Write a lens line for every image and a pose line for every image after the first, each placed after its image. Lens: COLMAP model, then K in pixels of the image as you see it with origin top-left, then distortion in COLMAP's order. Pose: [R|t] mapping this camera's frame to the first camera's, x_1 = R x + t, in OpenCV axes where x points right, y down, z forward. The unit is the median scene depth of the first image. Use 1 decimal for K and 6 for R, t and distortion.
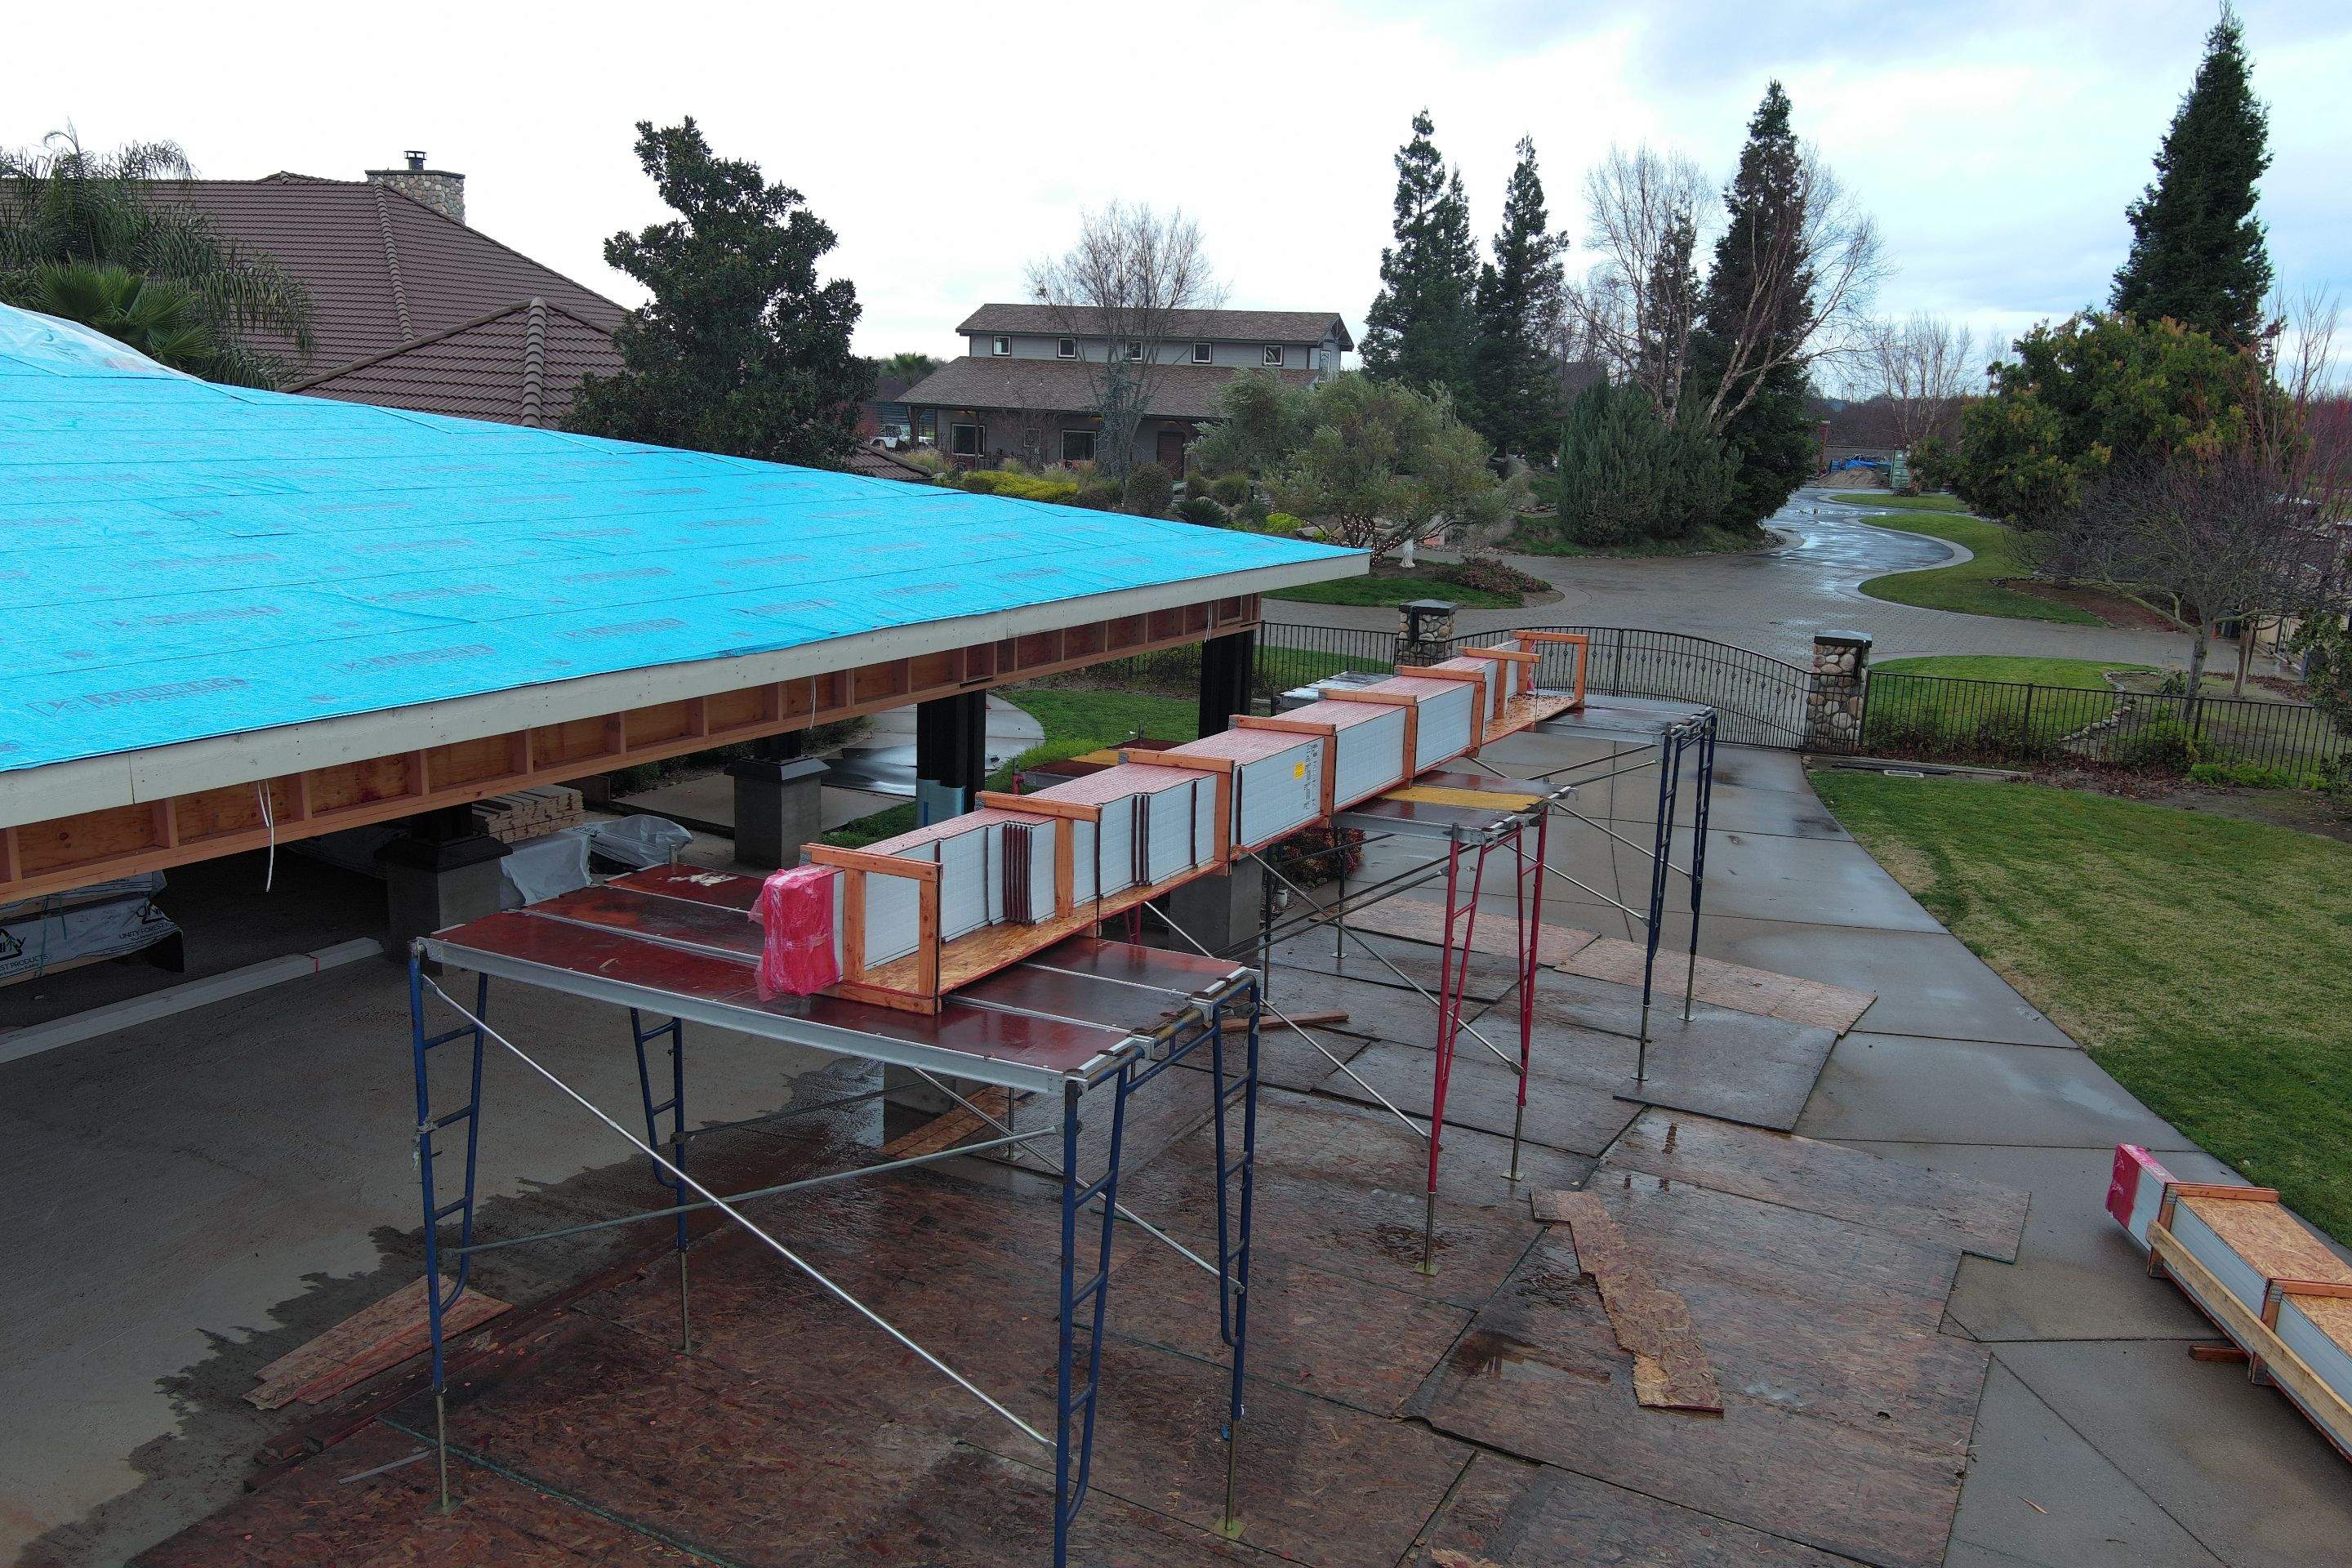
lens RADIAL K [[1811.4, 0, 1176.0], [0, 1811.4, 784.0], [0, 0, 1]] dist [0.010379, -0.021102]
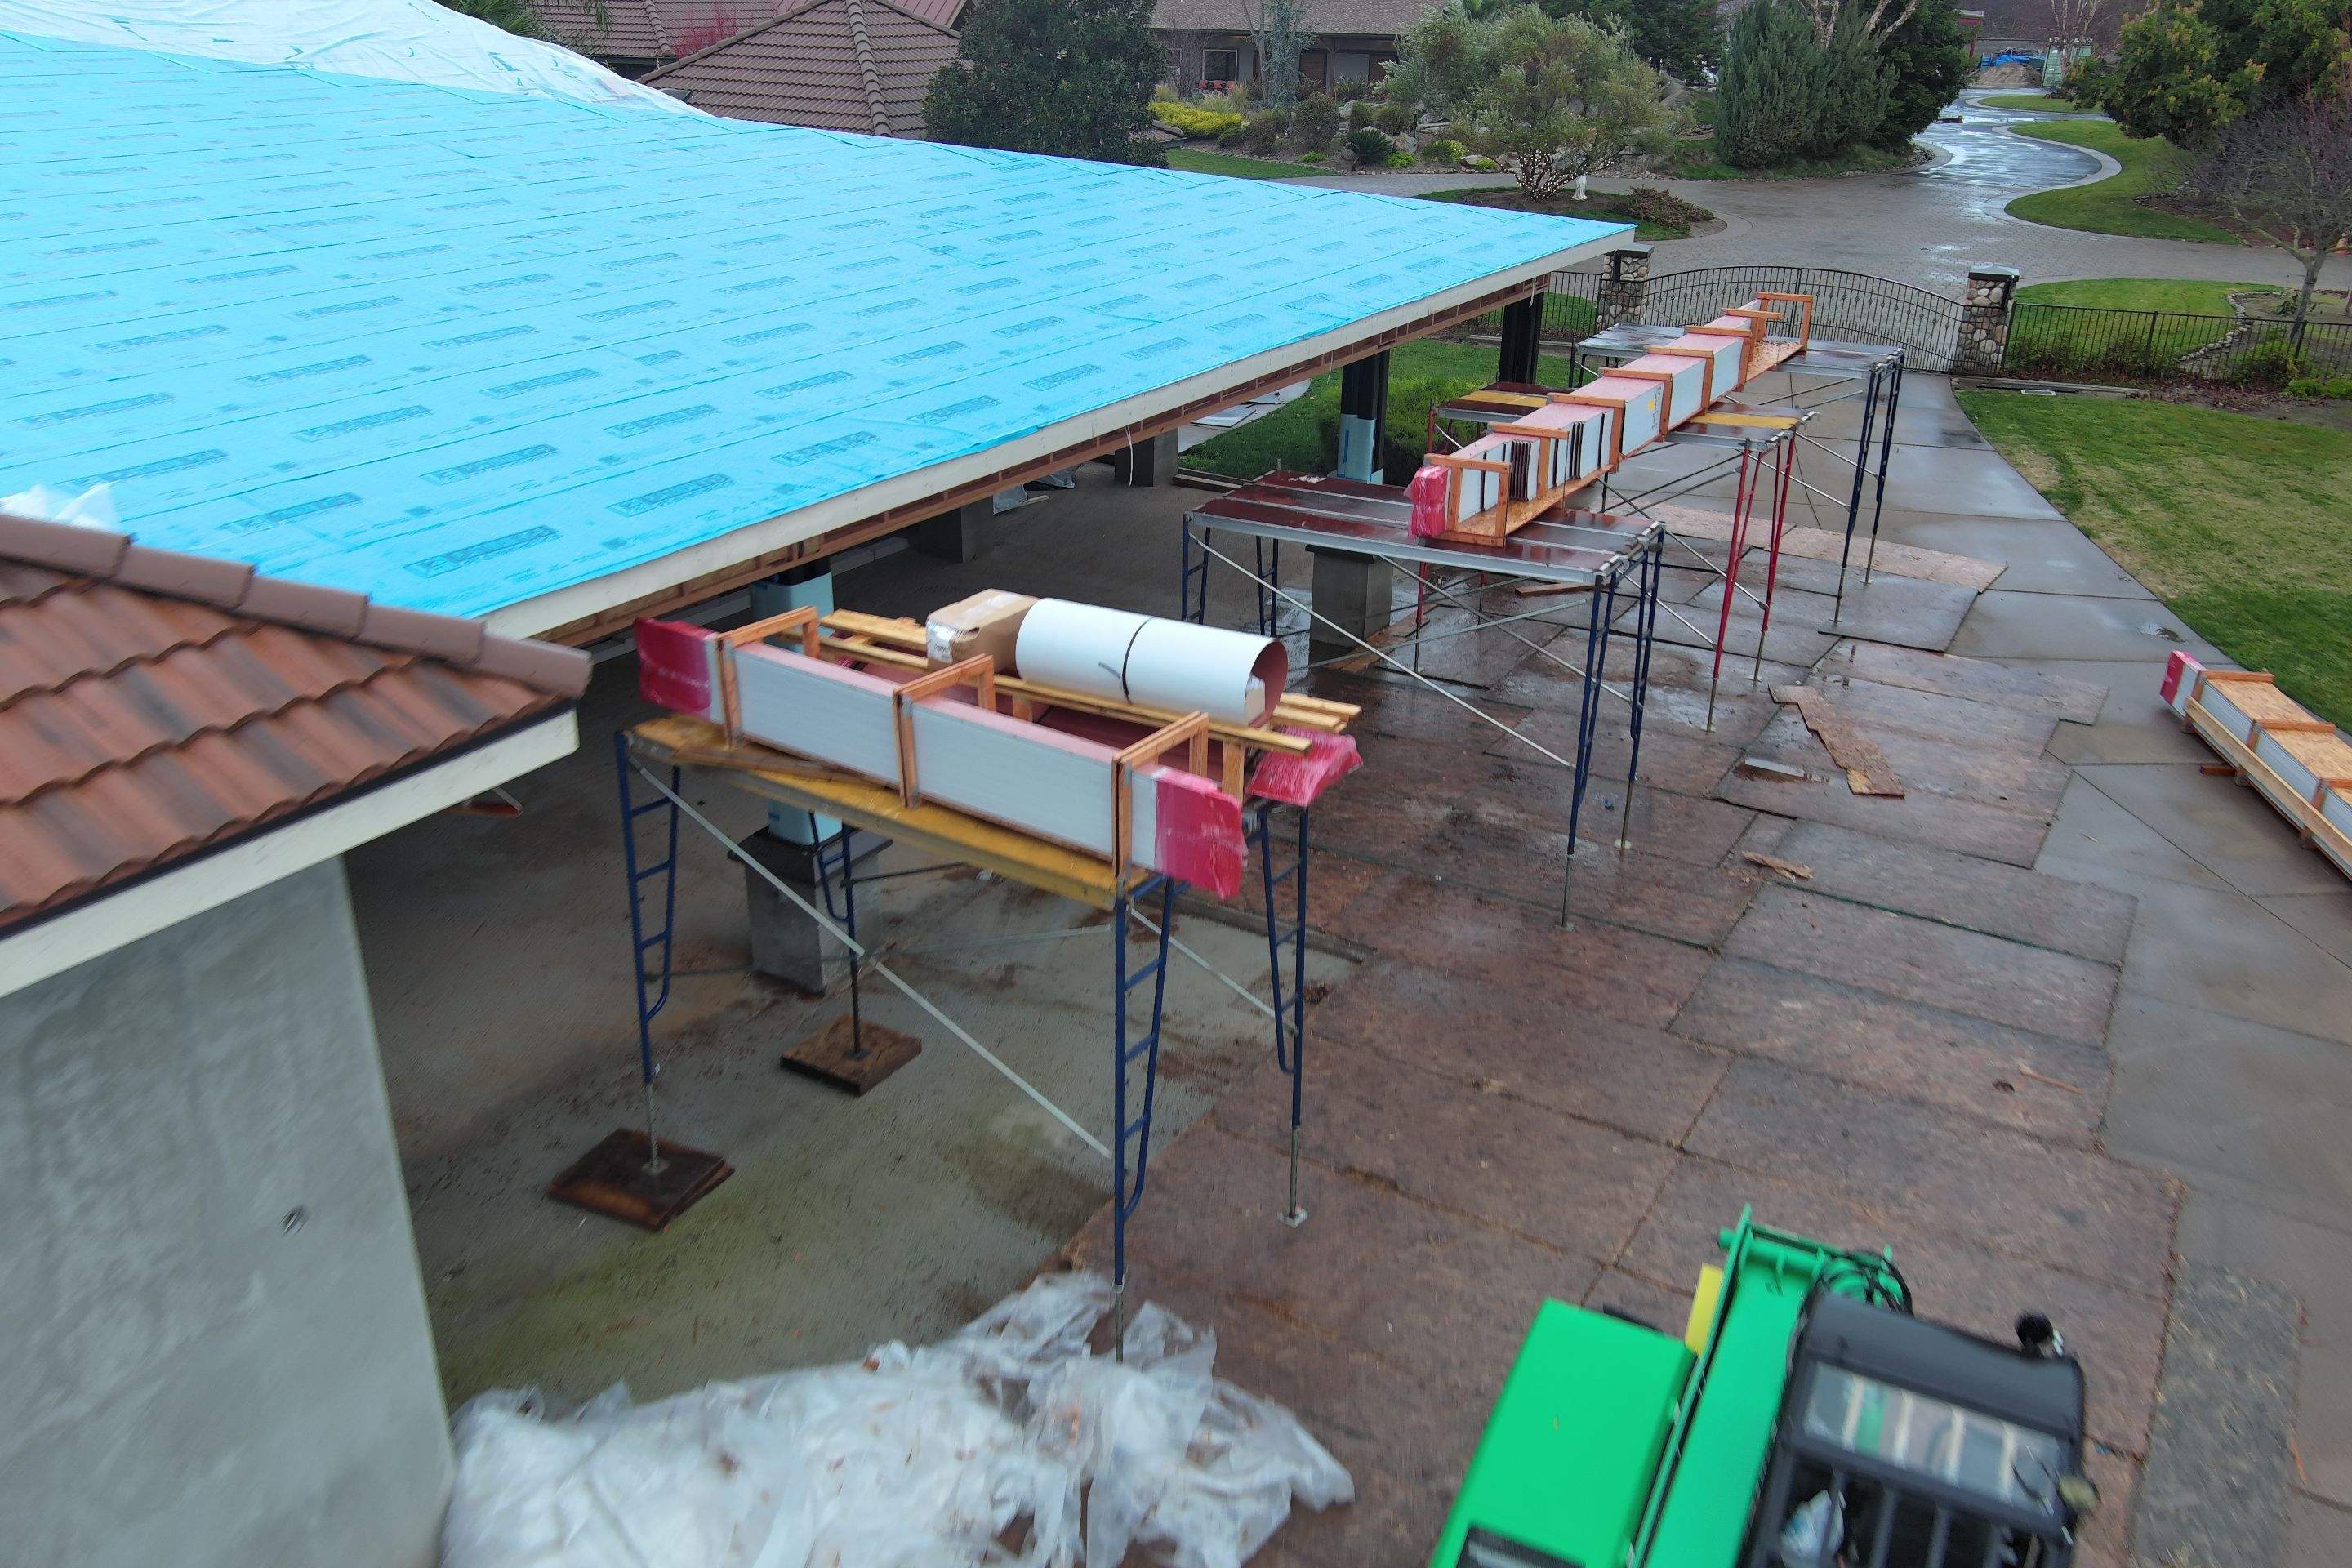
lens RADIAL K [[1796.4, 0, 1176.0], [0, 1796.4, 784.0], [0, 0, 1]] dist [-0.021834, 0.032962]
pose [[0.998411, -0.004288, -0.056183, -0.230749], [0.015777, 0.978493, 0.205675, -0.010929], [0.054093, -0.206234, 0.977006, -0.539704]]
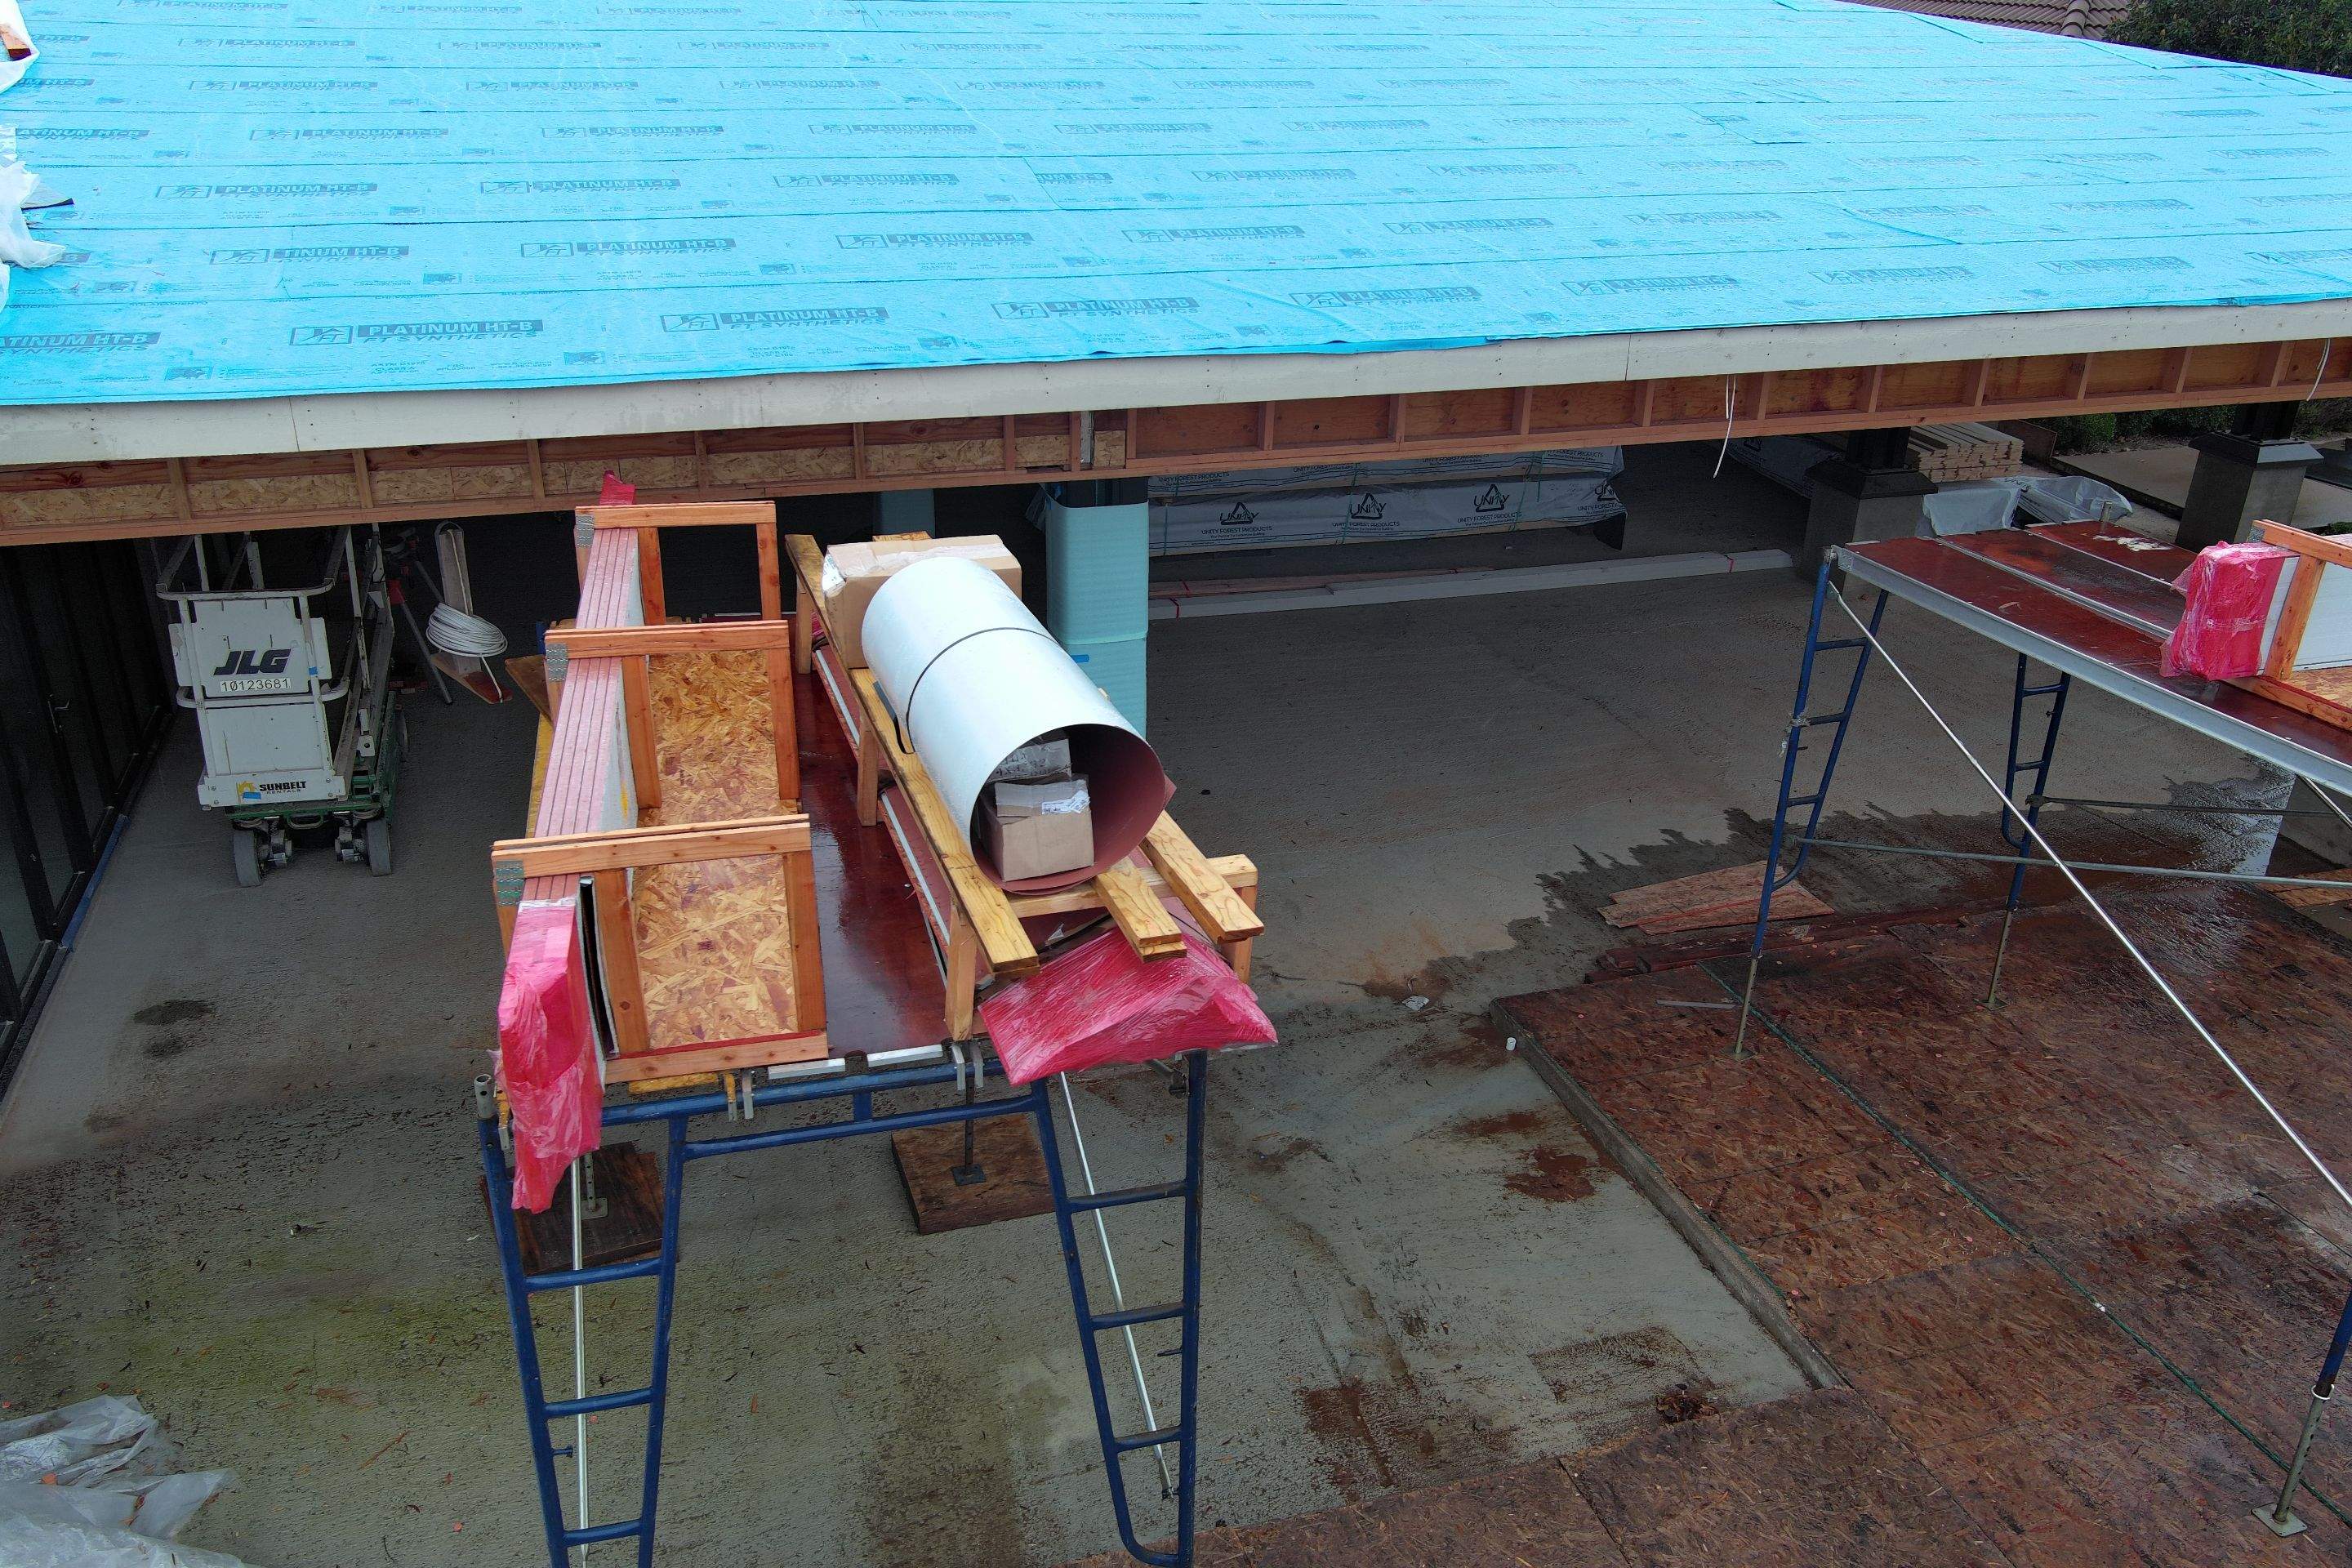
lens RADIAL K [[1827.1, 0, 1176.0], [0, 1827.1, 784.0], [0, 0, 1]] dist [0.005798, -0.001496]
pose [[0.724344, 0.270209, -0.634282, 0.013845], [-0.143906, 0.958989, 0.244197, 0.008980], [0.674253, -0.085605, 0.733522, -0.038967]]
